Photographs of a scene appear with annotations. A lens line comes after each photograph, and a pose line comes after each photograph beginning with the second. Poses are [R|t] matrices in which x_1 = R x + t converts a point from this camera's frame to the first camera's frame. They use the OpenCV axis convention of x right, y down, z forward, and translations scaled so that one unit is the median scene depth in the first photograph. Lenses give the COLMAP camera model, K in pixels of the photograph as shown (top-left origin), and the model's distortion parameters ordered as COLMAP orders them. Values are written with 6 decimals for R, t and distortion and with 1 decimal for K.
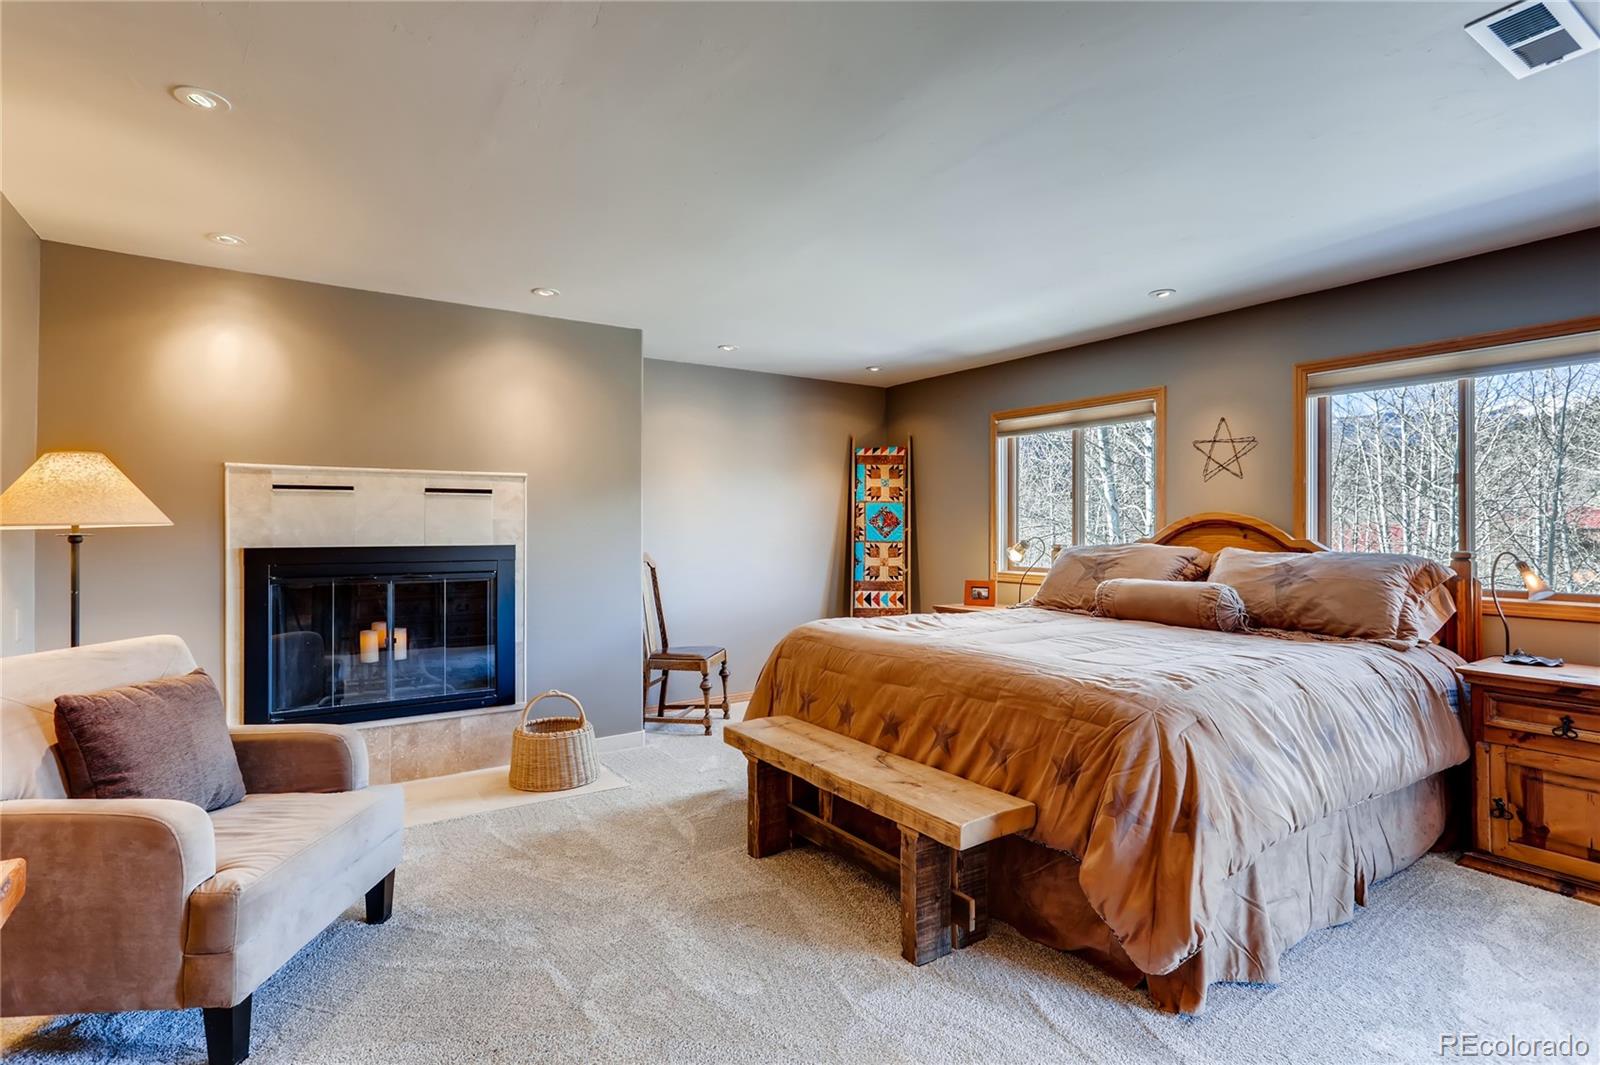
lens RADIAL K [[781.2, 0, 791.4], [0, 781.2, 528.9], [0, 0, 1]] dist [-0.006940, 0.004376]
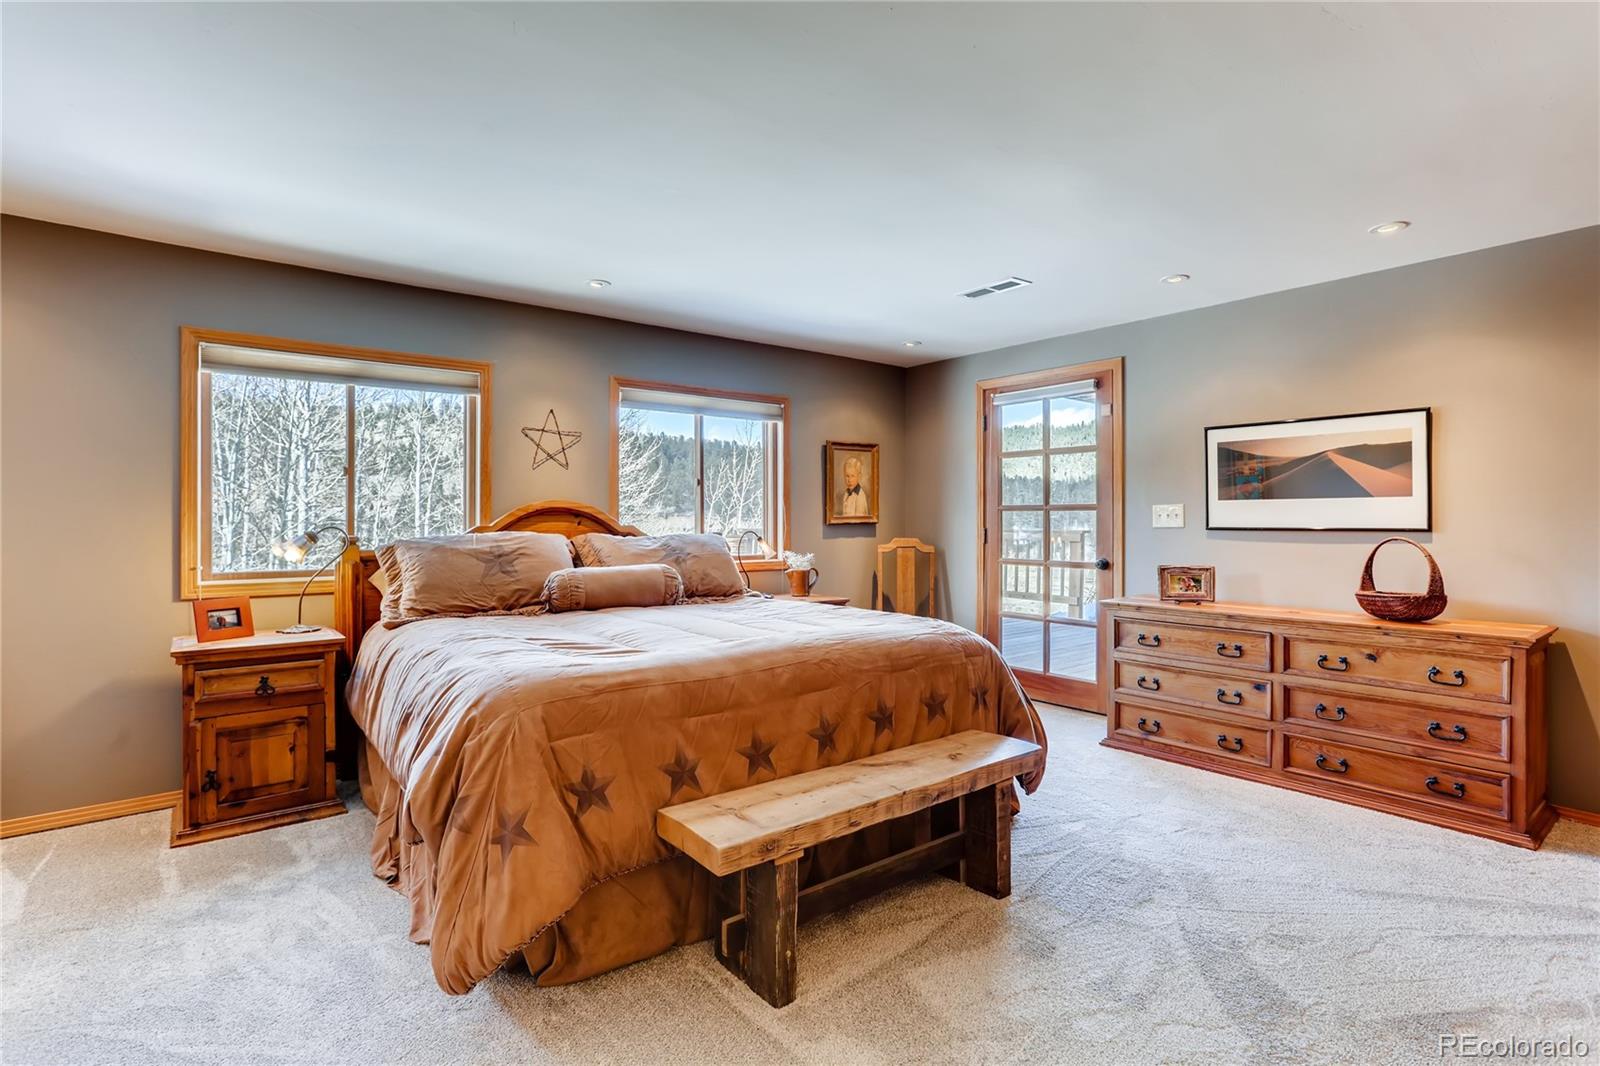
lens RADIAL K [[781.2, 0, 793.4], [0, 781.2, 526.9], [0, 0, 1]] dist [-0.006940, 0.004376]
pose [[-0.075145, -0.006736, 0.997150, -0.644510], [-0.000671, 0.999977, 0.006705, 0.008695], [-0.997172, -0.000165, -0.075148, 0.953065]]
